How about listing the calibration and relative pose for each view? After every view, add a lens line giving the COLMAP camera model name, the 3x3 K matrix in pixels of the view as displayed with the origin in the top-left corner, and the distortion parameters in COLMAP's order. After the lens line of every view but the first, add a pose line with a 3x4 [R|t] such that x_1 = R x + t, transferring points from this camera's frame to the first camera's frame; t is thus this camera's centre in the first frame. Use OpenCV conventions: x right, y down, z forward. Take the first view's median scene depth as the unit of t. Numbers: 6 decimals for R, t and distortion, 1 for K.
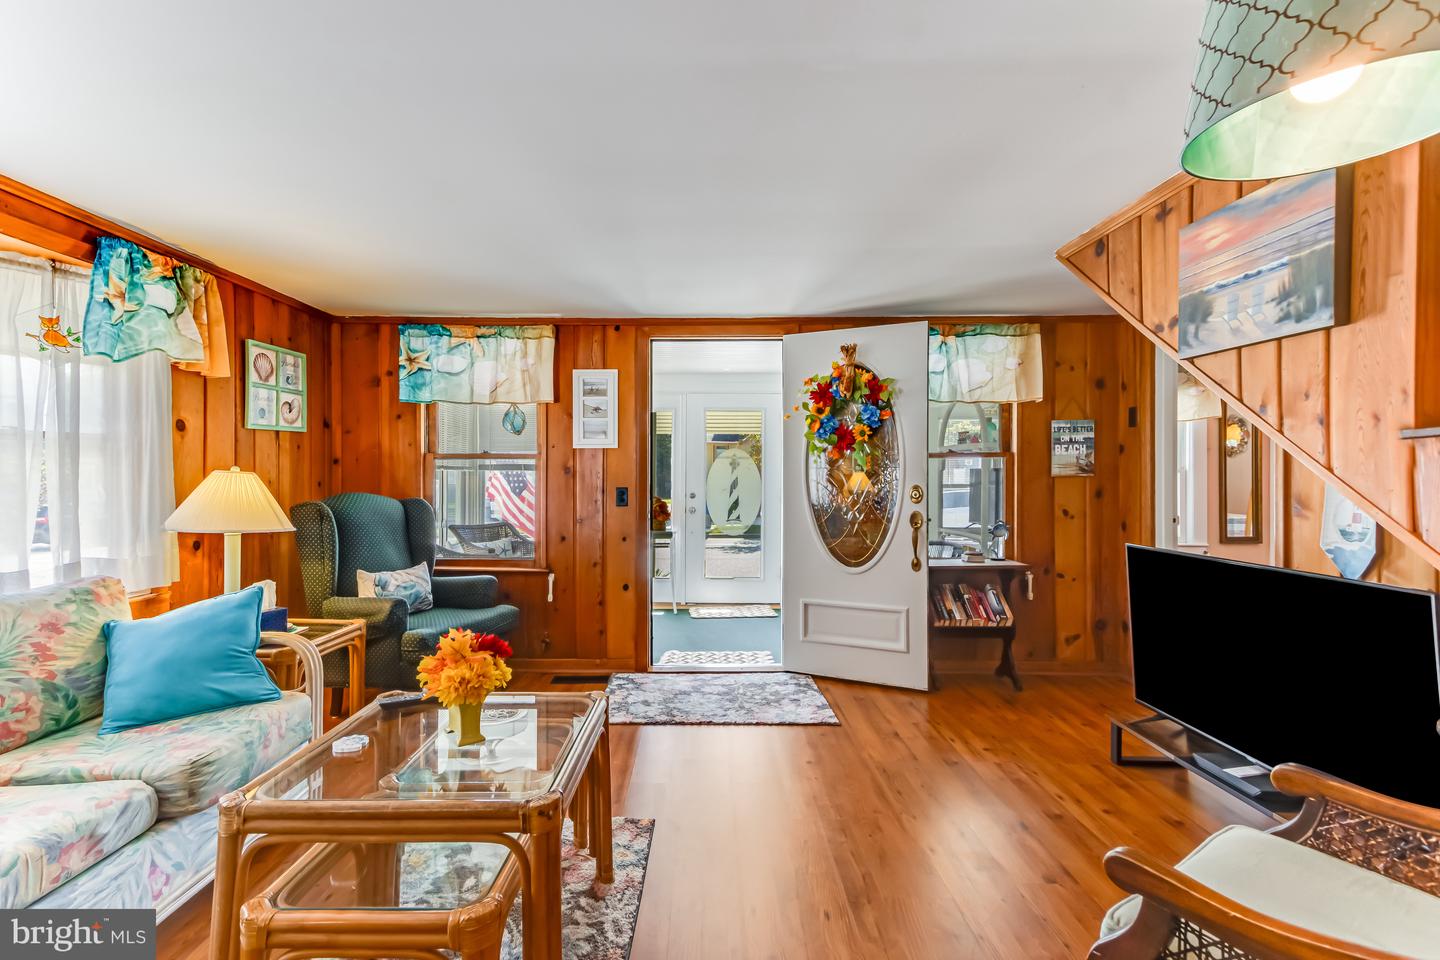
lens RADIAL K [[665.4, 0, 707.1], [0, 665.4, 480.2], [0, 0, 1]] dist [0.034190, -0.000871]
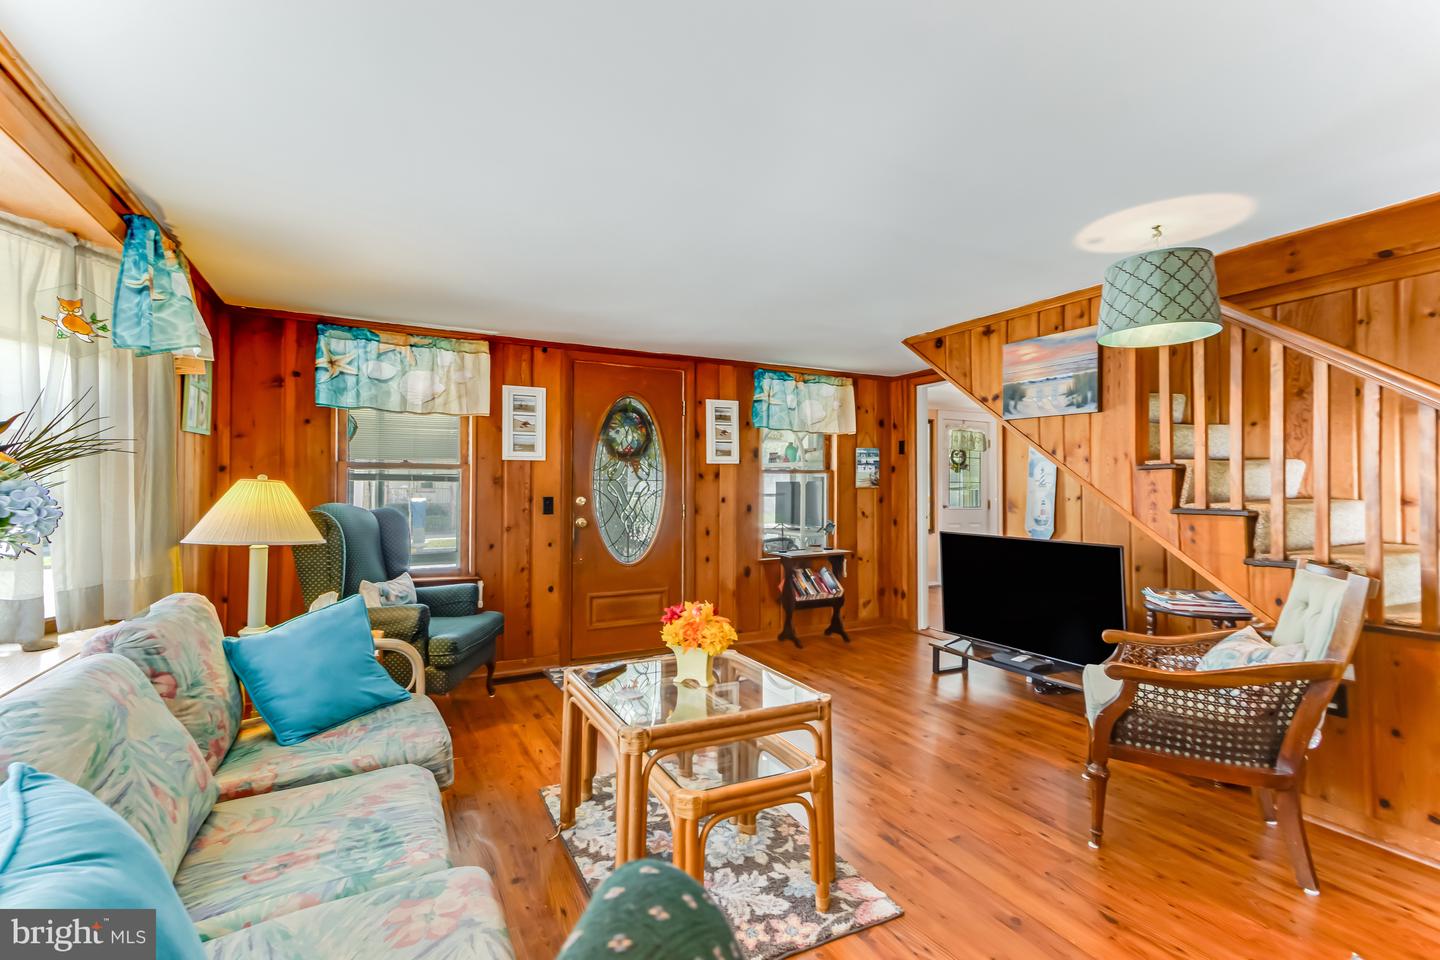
lens RADIAL K [[665.4, 0, 704.8], [0, 665.4, 484.3], [0, 0, 1]] dist [0.034190, -0.000871]
pose [[0.884695, 0.005172, 0.466141, -0.421871], [-0.000508, 0.999949, -0.010129, 0.001007], [-0.466169, 0.008724, 0.884653, -0.080824]]
